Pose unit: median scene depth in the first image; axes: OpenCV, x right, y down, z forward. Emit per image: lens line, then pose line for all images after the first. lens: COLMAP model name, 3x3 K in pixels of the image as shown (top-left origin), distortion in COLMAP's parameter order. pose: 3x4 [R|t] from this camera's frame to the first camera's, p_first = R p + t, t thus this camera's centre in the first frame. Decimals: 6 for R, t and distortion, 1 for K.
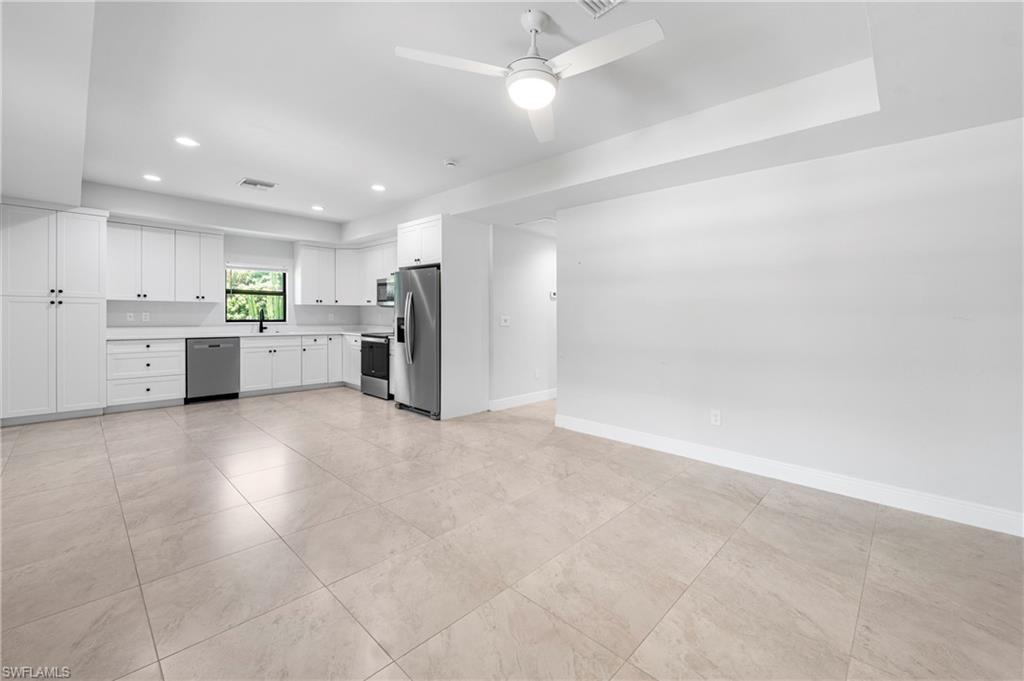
lens RADIAL K [[425.8, 0, 510.8], [0, 425.8, 322.4], [0, 0, 1]] dist [-0.009848, 0.000547]
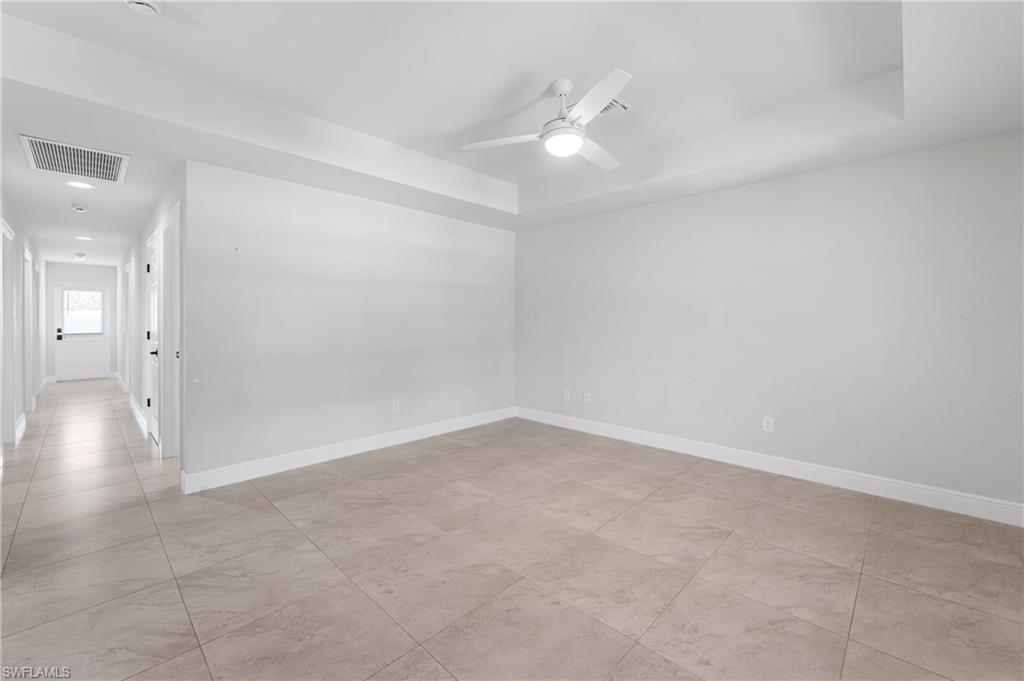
lens RADIAL K [[418.4, 0, 510.8], [0, 418.4, 319.5], [0, 0, 1]] dist [-0.003575, -0.000211]
pose [[-0.000390, -0.007602, 0.999971, -0.444834], [0.018325, 0.999803, 0.007608, -0.012771], [-0.999832, 0.018327, -0.000251, 0.434164]]
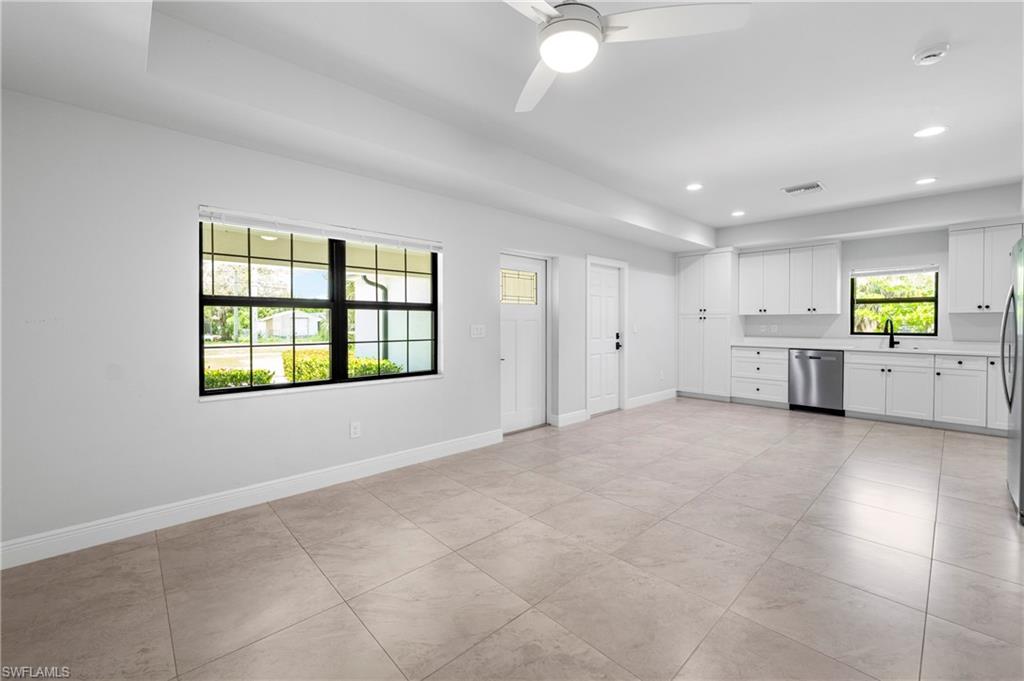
lens RADIAL K [[416.2, 0, 510.7], [0, 416.2, 330.7], [0, 0, 1]] dist [-0.003365, -0.000414]
pose [[-0.054199, 0.007645, -0.998501, 0.328043], [-0.021189, 0.999737, 0.008805, -0.001673], [0.998305, 0.021634, -0.054023, 0.347886]]
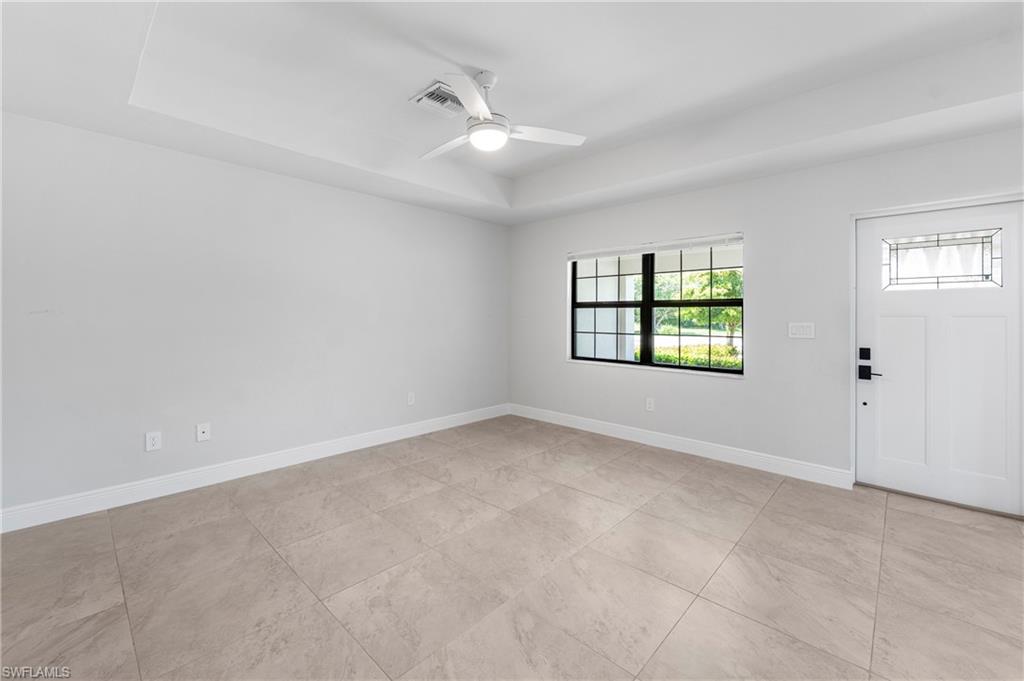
lens RADIAL K [[418.4, 0, 510.8], [0, 418.4, 319.5], [0, 0, 1]] dist [-0.003575, -0.000211]
pose [[-0.999786, -0.016615, -0.012325, 0.004296], [-0.016915, 0.999553, 0.024668, -0.015607], [0.011909, 0.024871, -0.999620, 0.833648]]
